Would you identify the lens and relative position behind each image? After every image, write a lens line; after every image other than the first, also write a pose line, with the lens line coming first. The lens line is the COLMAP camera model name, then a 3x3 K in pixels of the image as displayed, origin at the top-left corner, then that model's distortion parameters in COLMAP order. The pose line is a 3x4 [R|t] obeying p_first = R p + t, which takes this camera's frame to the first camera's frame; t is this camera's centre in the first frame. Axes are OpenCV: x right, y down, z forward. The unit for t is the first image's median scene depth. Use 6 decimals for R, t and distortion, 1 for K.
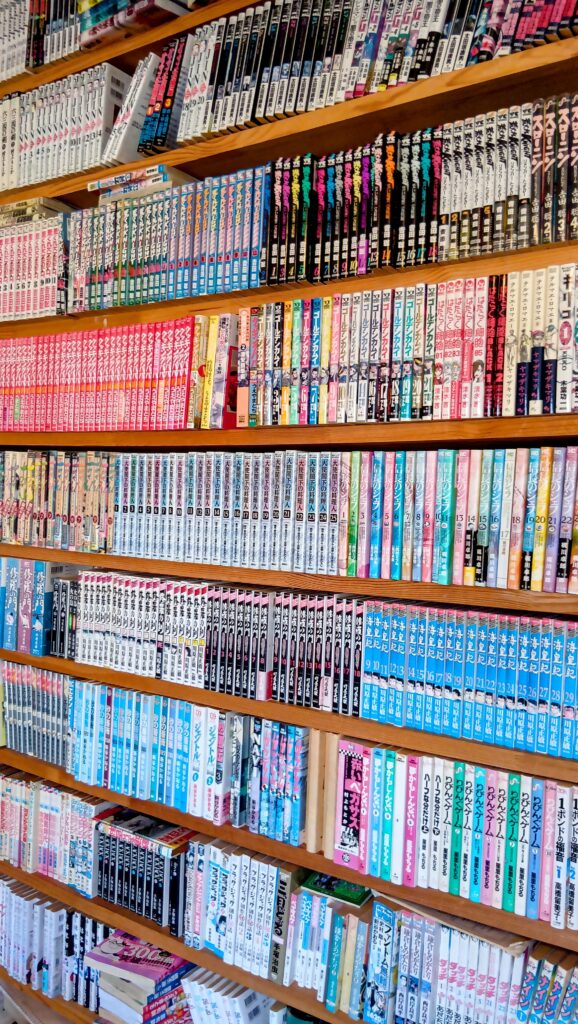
lens RADIAL K [[775.3, 0, 289.0], [0, 775.3, 511.8], [0, 0, 1]] dist [0.000730, -0.005791]
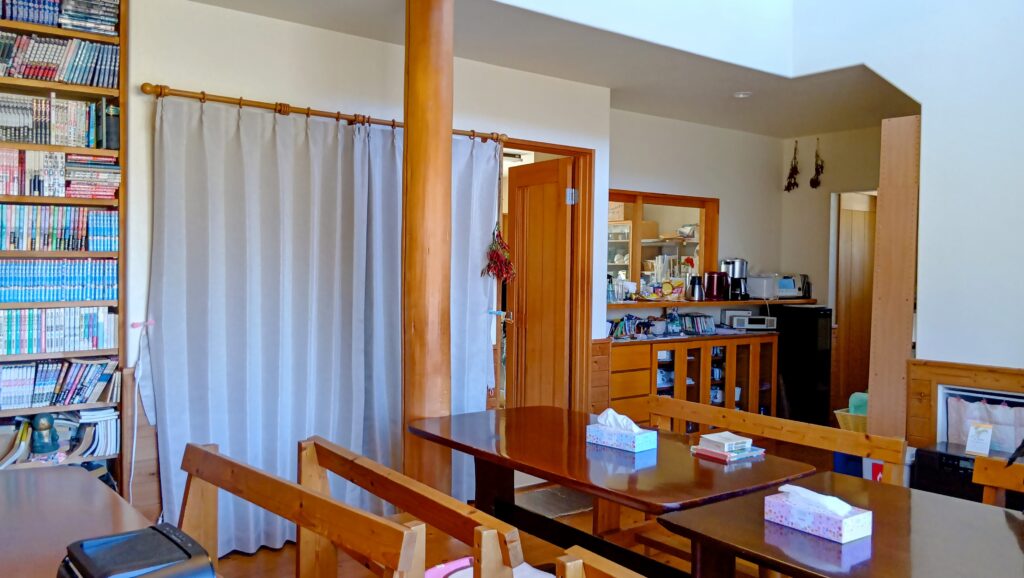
lens RADIAL K [[775.3, 0, 512.1], [0, 775.3, 285.5], [0, 0, 1]] dist [0.000730, -0.005791]
pose [[0.373772, -0.047303, 0.926314, -1.905868], [0.009033, 0.998837, 0.047361, 0.111224], [-0.927477, -0.009335, 0.373765, -2.003727]]
